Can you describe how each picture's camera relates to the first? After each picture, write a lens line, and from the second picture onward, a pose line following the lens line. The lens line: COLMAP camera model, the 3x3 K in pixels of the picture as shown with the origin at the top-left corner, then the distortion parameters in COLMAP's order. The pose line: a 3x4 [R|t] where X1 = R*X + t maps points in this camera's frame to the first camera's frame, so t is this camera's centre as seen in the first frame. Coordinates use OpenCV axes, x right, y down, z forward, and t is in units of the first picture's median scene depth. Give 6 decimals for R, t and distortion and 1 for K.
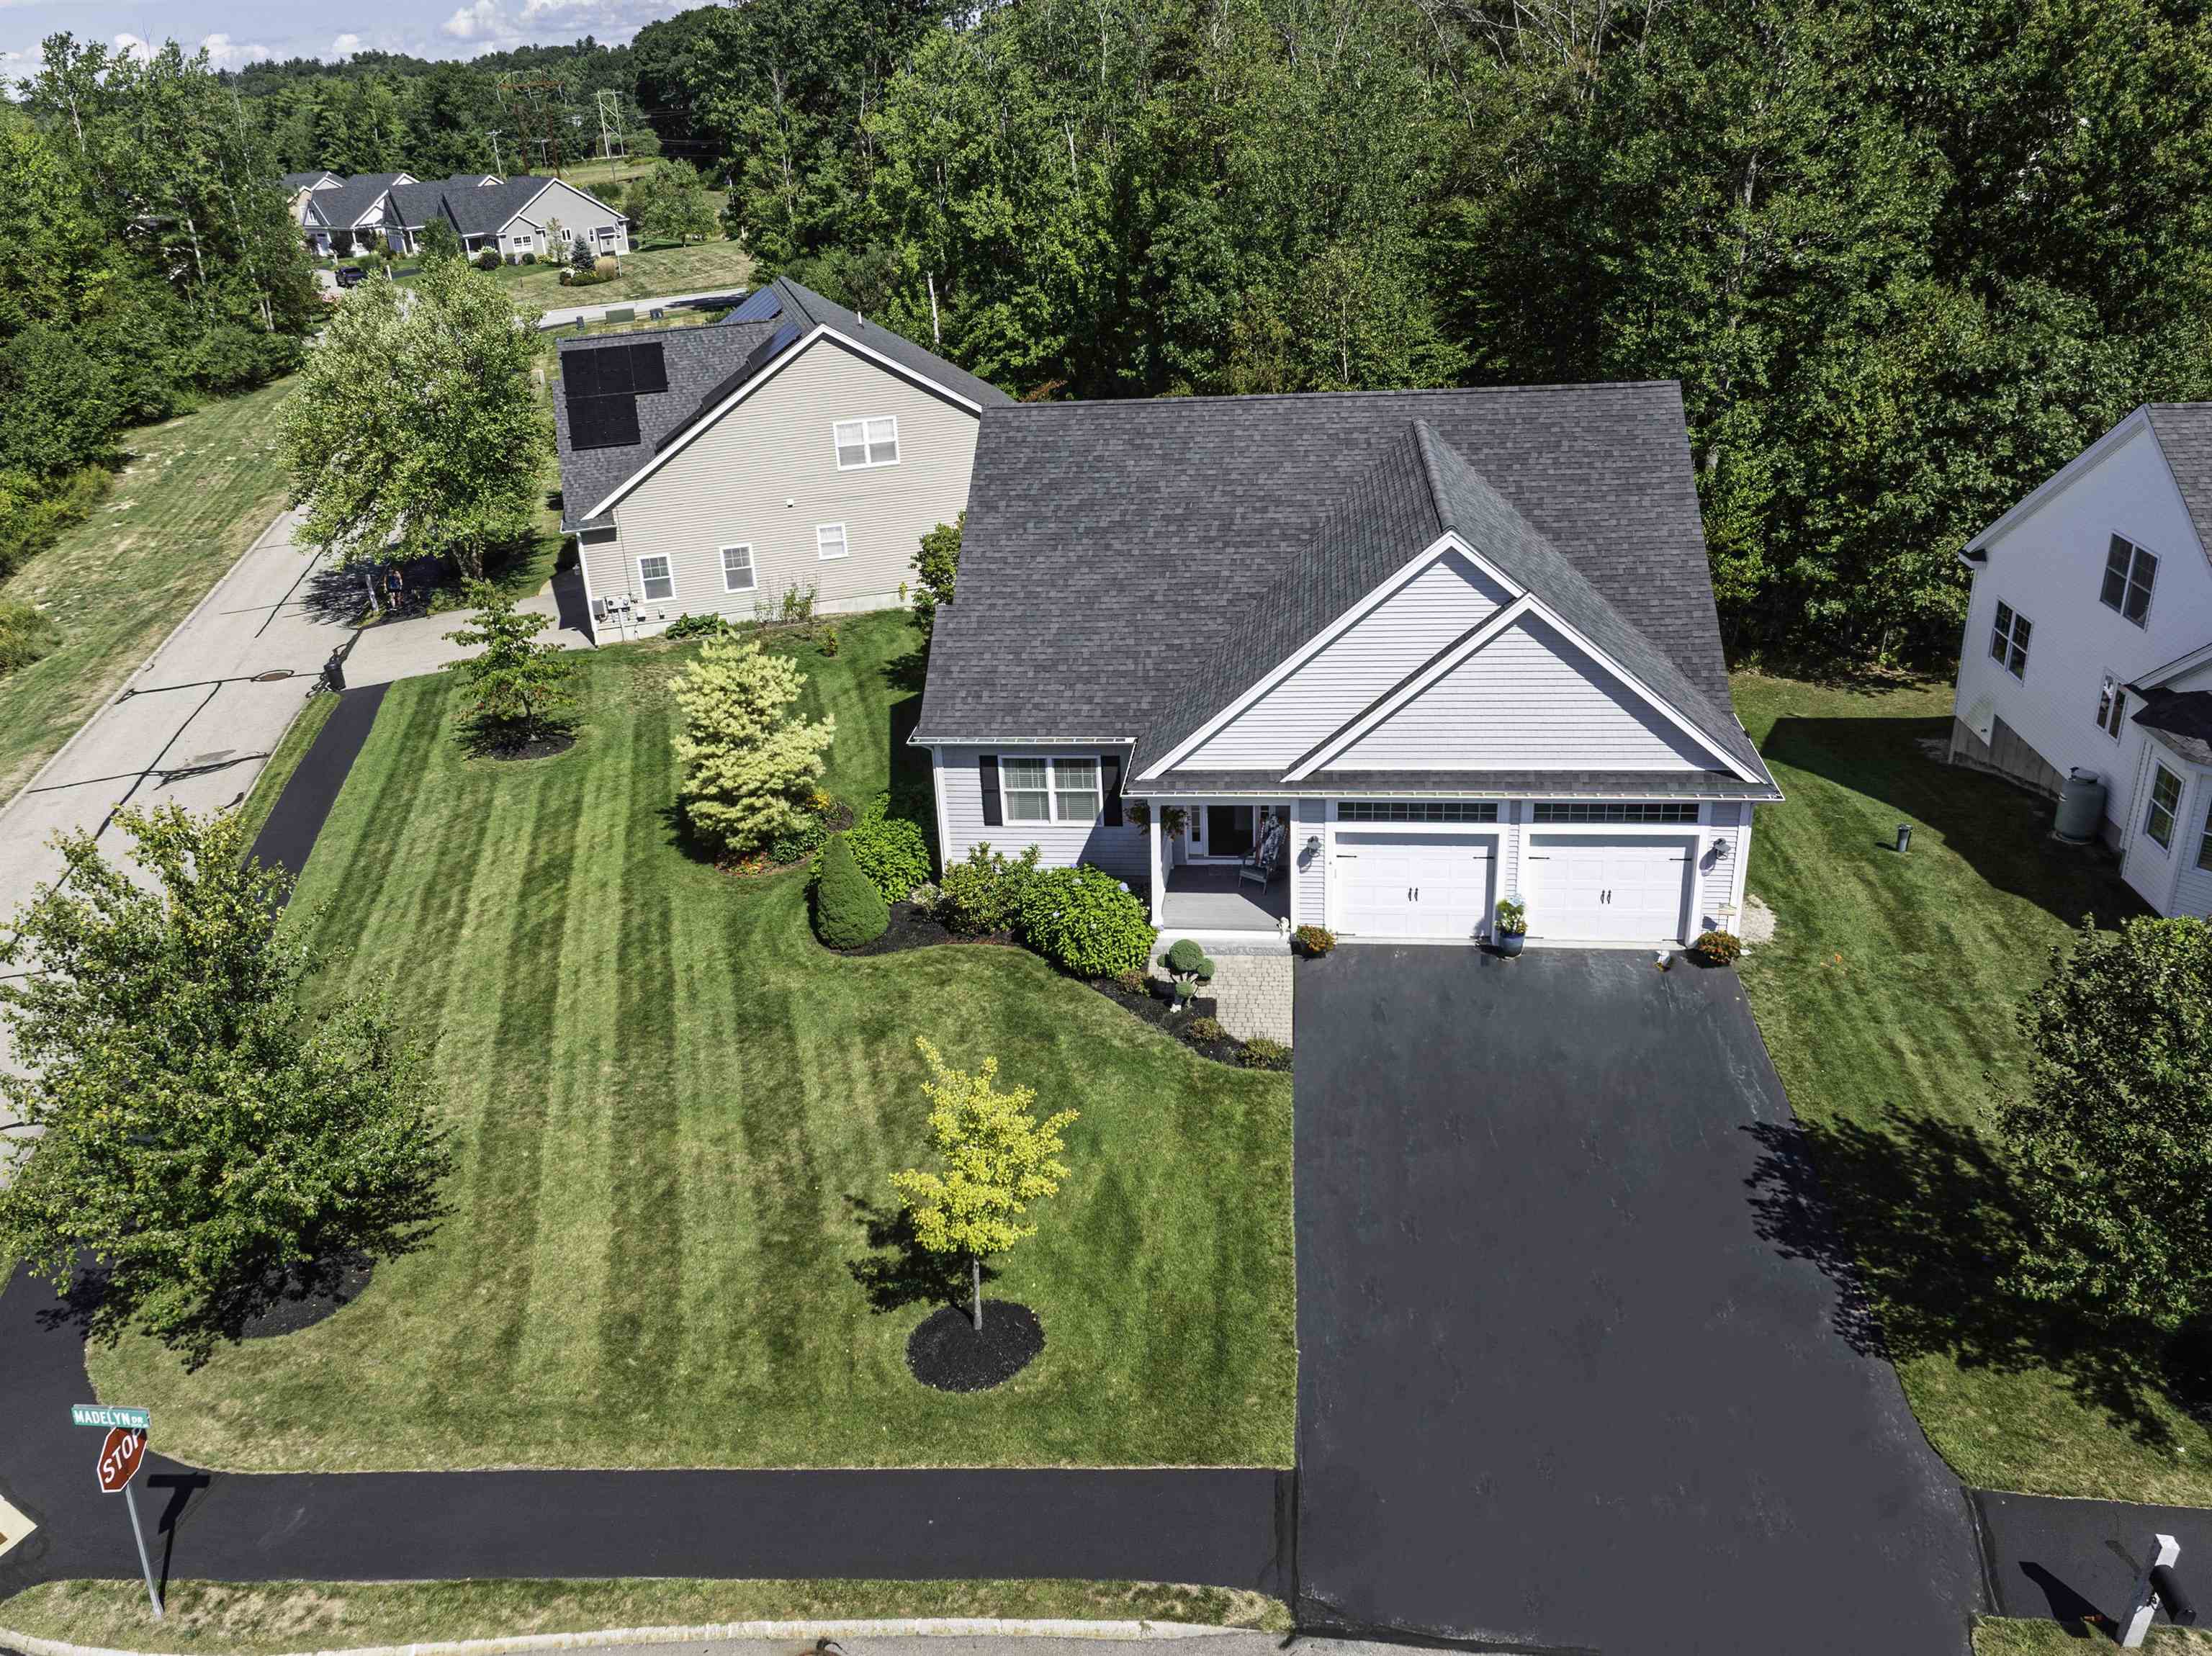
lens RADIAL K [[1570.0, 0, 1106.0], [0, 1570.0, 828.0], [0, 0, 1]] dist [-0.000988, -0.000097]
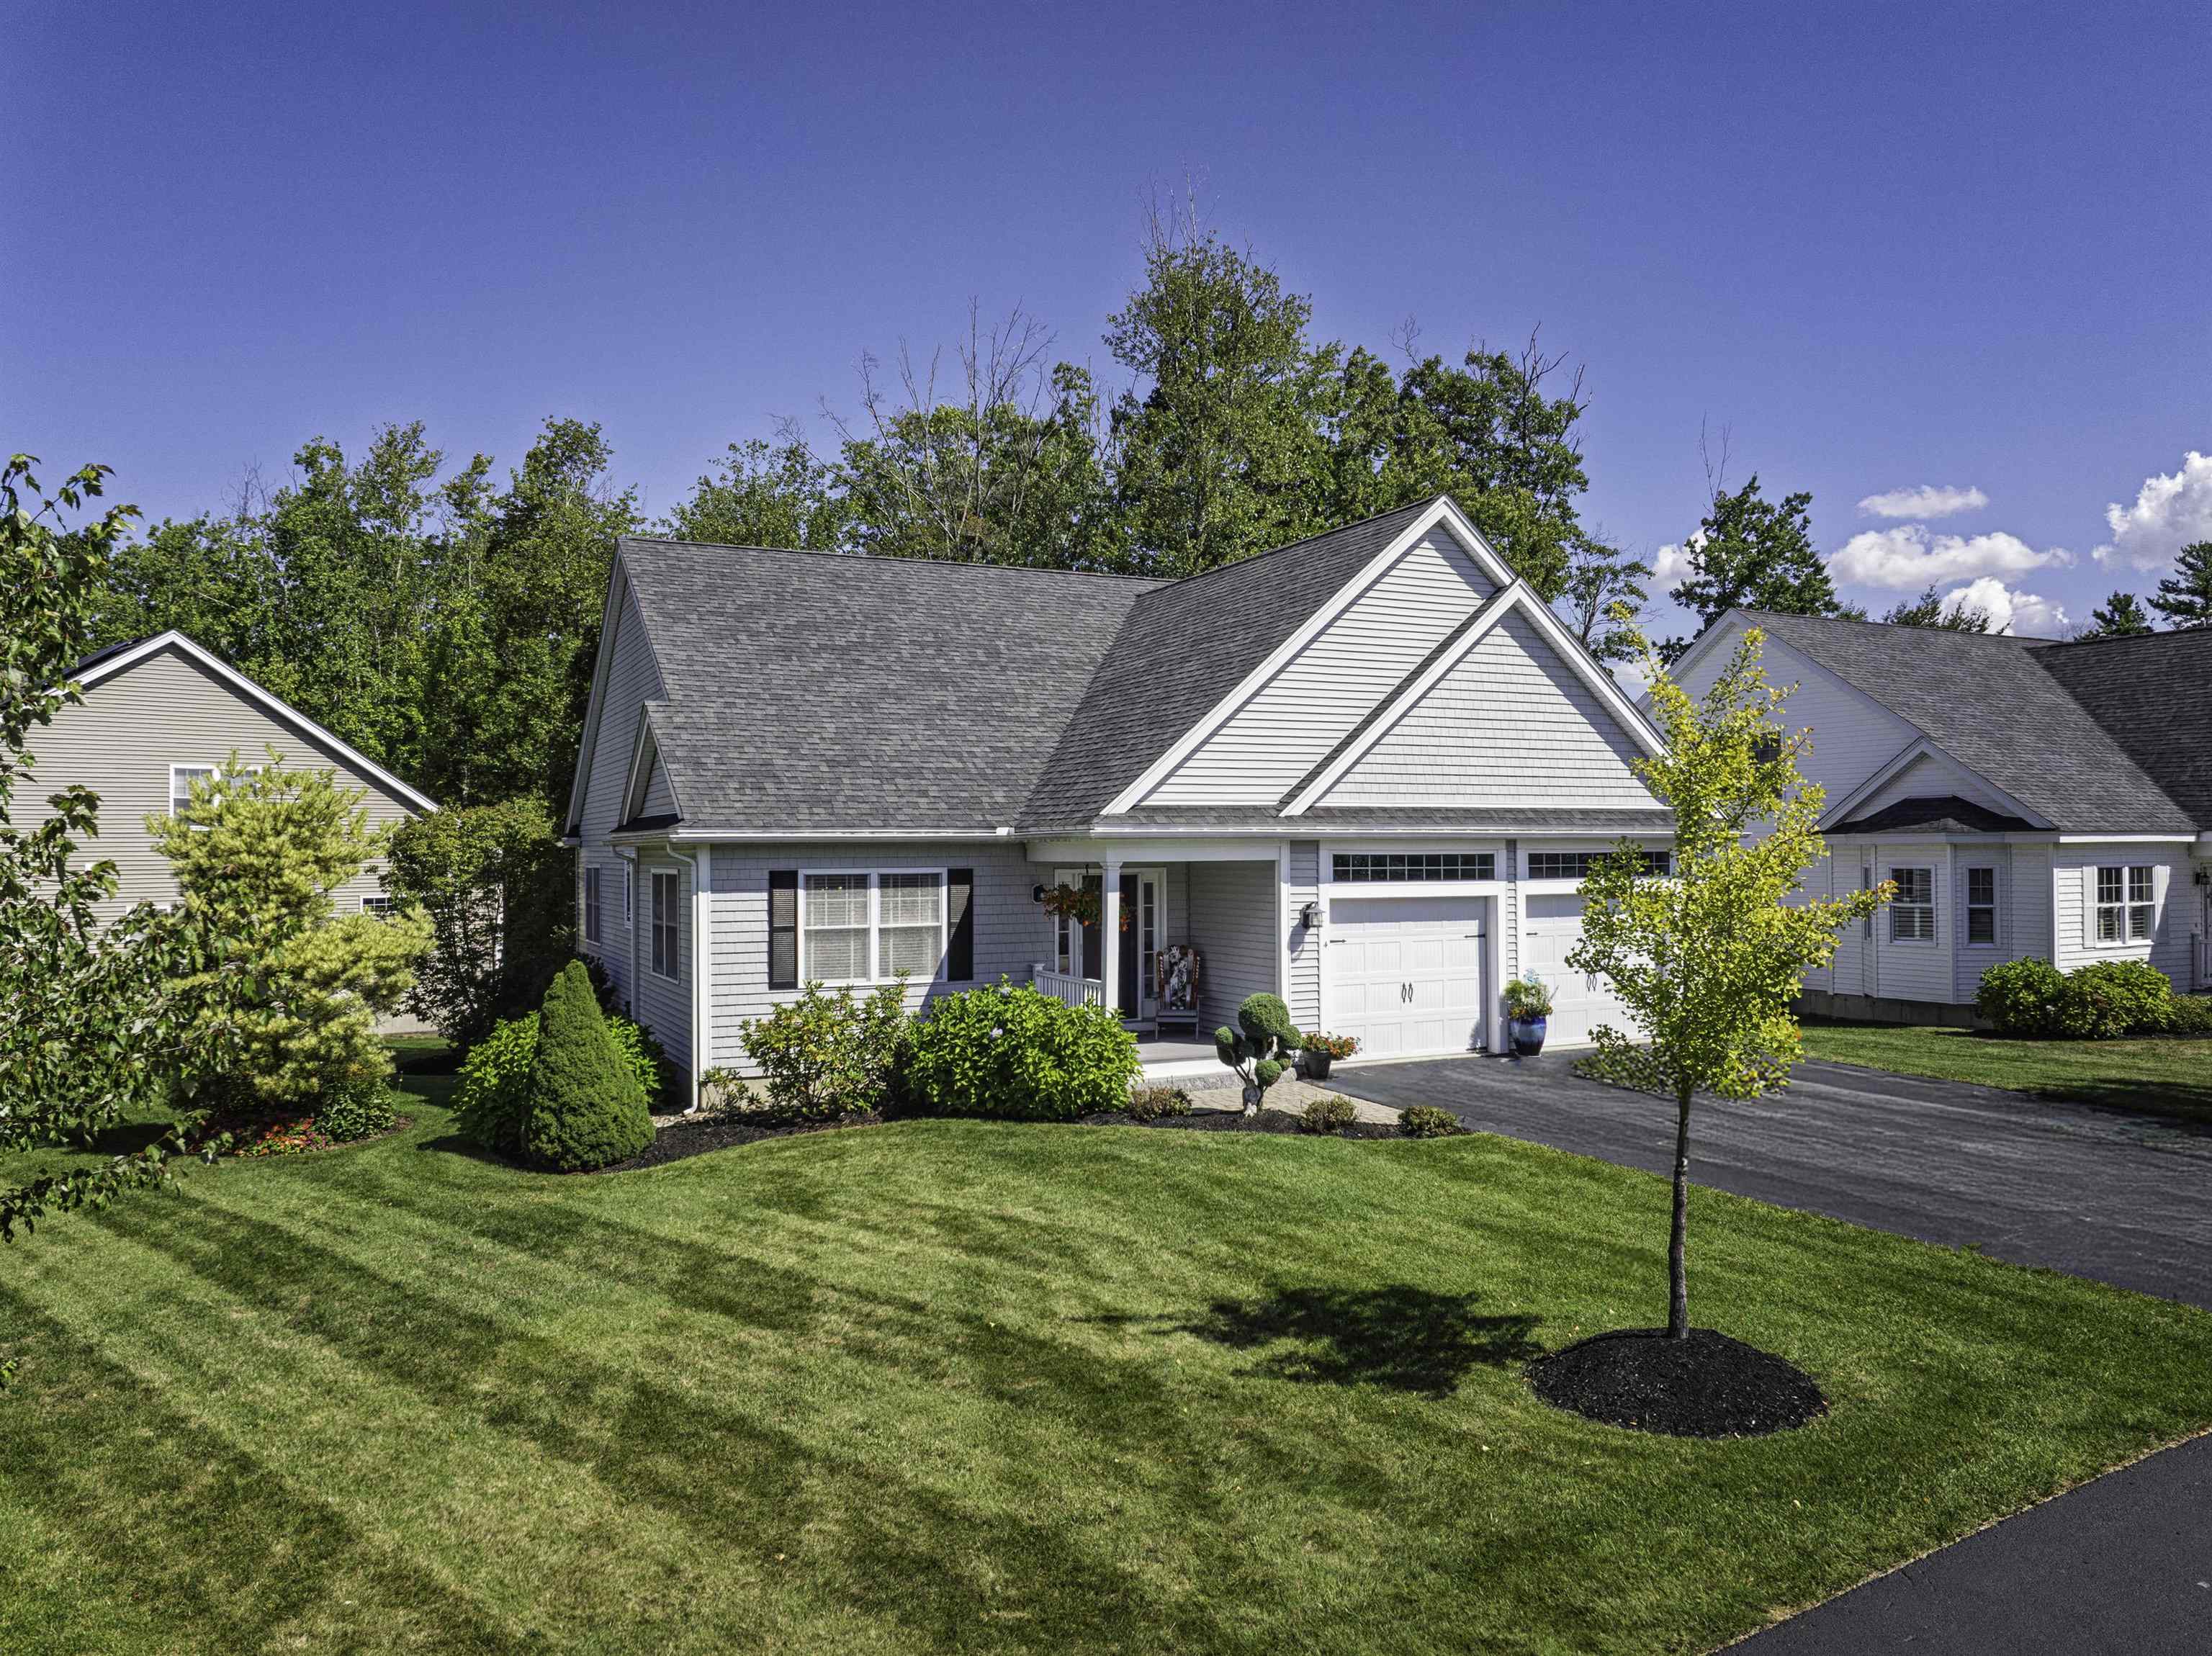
lens RADIAL K [[1521.4, 0, 1106.0], [0, 1521.4, 828.0], [0, 0, 1]] dist [-0.036253, -0.000255]
pose [[0.844426, 0.044520, 0.533819, -0.337798], [0.194074, 0.903411, -0.382341, 0.232367], [-0.499279, 0.426459, 0.754224, 0.501050]]
